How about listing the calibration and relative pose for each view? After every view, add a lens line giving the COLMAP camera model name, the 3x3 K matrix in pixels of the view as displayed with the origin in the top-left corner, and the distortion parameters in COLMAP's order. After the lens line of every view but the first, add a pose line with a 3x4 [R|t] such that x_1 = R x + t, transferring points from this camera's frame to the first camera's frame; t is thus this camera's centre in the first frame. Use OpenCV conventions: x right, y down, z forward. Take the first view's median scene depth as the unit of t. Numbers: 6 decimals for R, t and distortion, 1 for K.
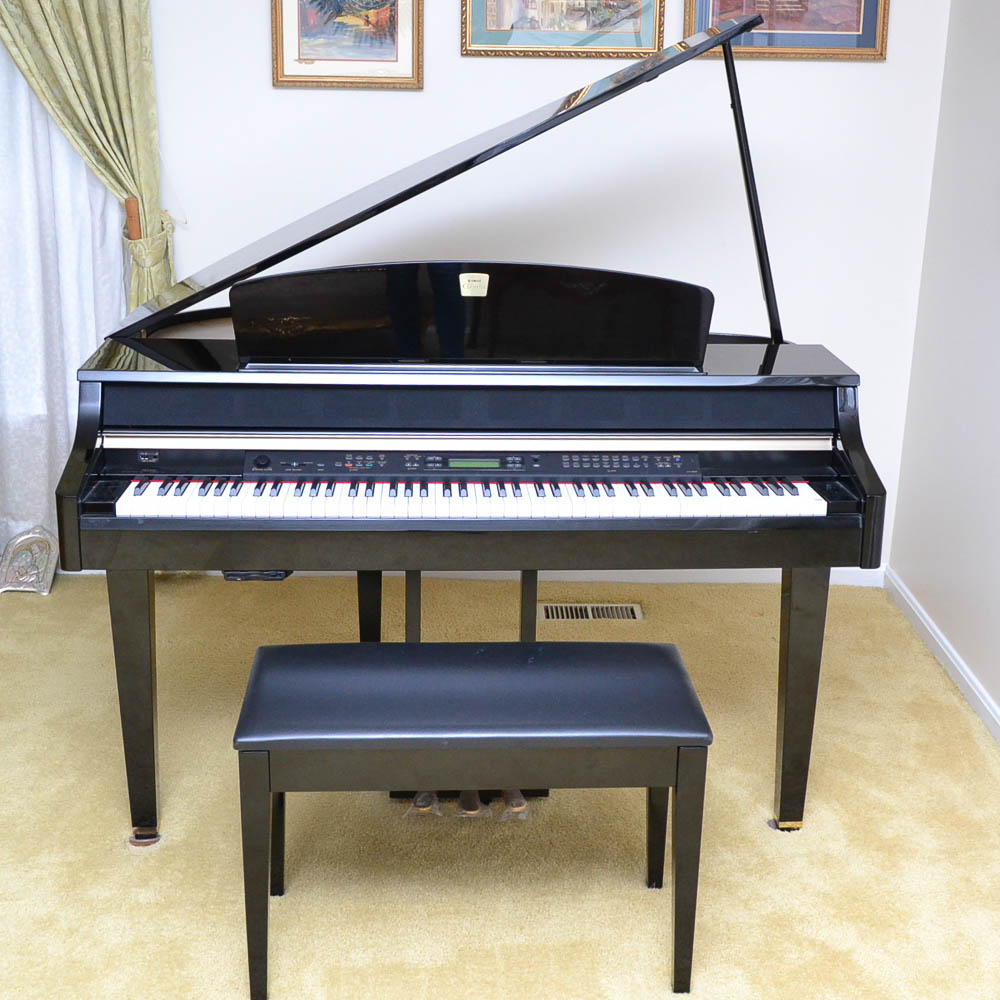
lens RADIAL K [[1504.8, 0, 500.0], [0, 1504.8, 500.0], [0, 0, 1]] dist [-0.085790, 0.052681]
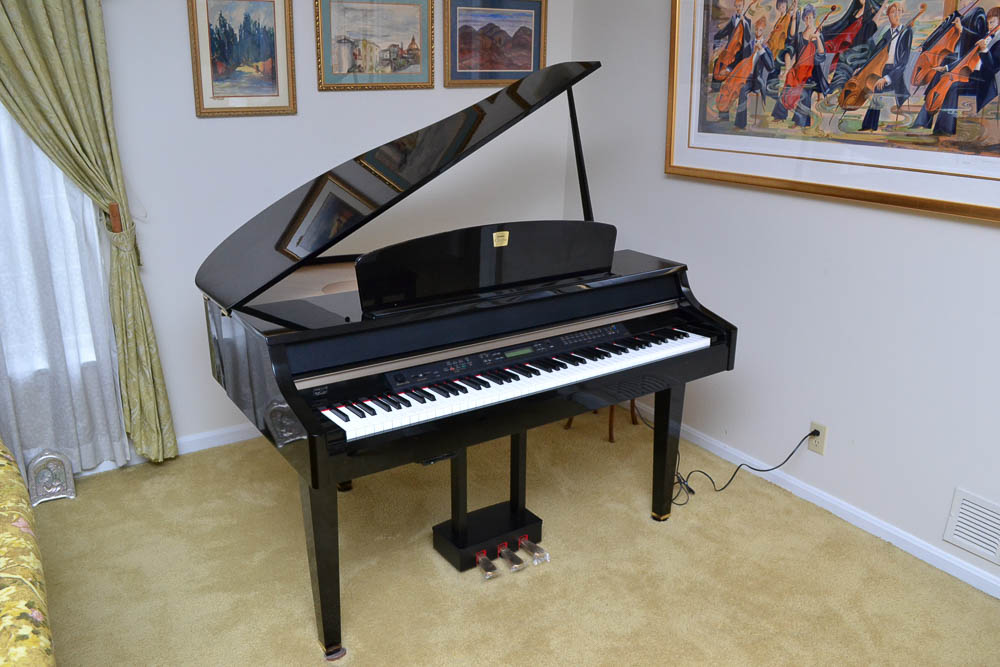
lens RADIAL K [[797.3, 0, 498.4], [0, 797.3, 344.7], [0, 0, 1]] dist [-0.081520, -0.003019]
pose [[0.860763, -0.177418, 0.477084, -0.304019], [0.162240, 0.984031, 0.073224, -0.068086], [-0.482457, 0.014374, 0.875802, 0.200363]]
